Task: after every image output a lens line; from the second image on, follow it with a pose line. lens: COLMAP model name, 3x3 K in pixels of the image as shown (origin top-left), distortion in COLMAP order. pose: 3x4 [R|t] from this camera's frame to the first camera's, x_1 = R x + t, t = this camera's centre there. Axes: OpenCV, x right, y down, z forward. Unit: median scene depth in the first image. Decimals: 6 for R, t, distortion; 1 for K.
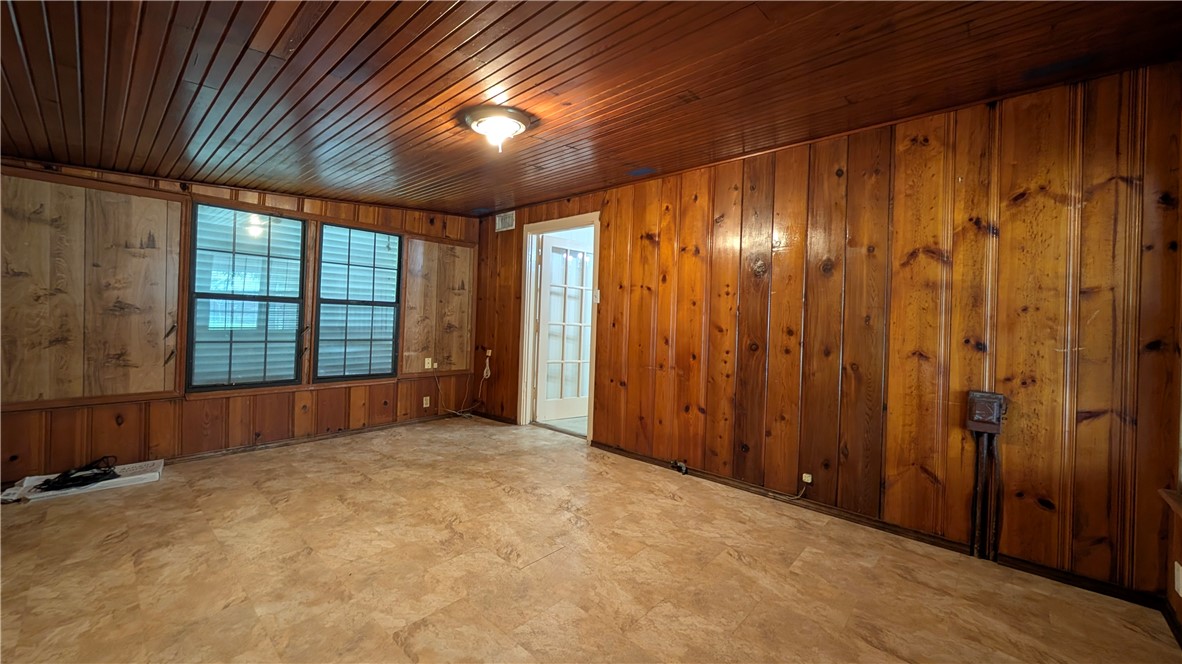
lens RADIAL K [[447.2, 0, 594.2], [0, 447.2, 326.8], [0, 0, 1]] dist [0.001654, 0.000185]
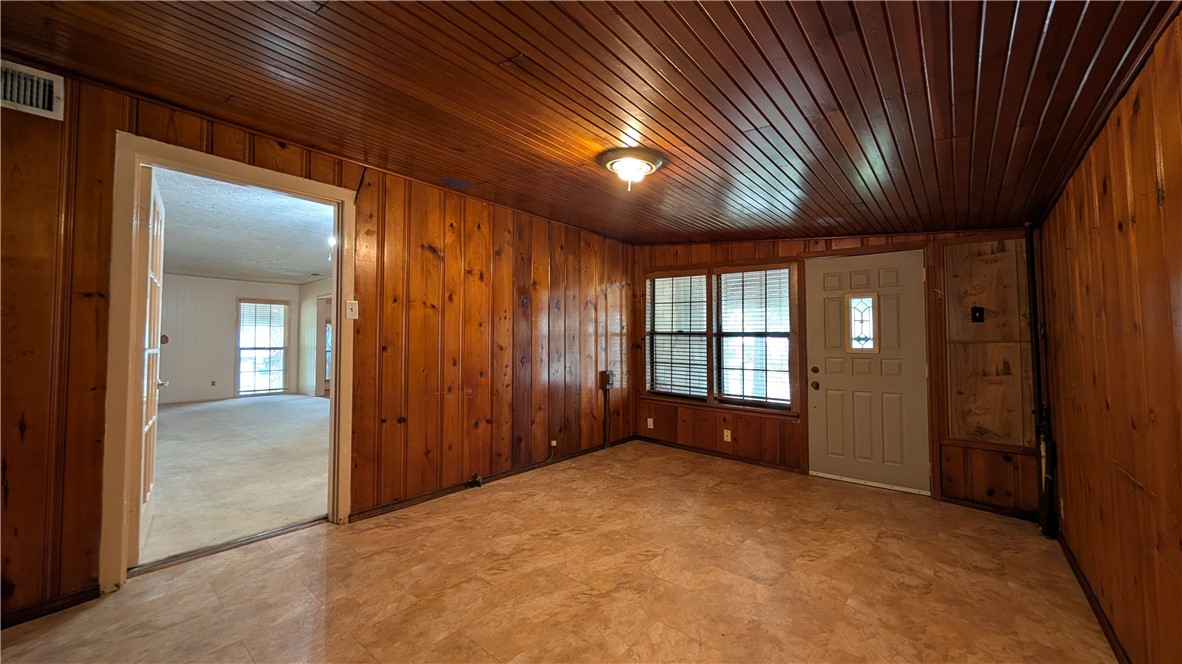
lens RADIAL K [[447.2, 0, 591.6], [0, 447.2, 324.5], [0, 0, 1]] dist [0.001654, 0.000185]
pose [[-0.040160, 0.001202, 0.999193, -1.004125], [0.001421, 0.999998, -0.001146, -0.059536], [-0.999192, 0.001374, -0.040161, 0.900558]]
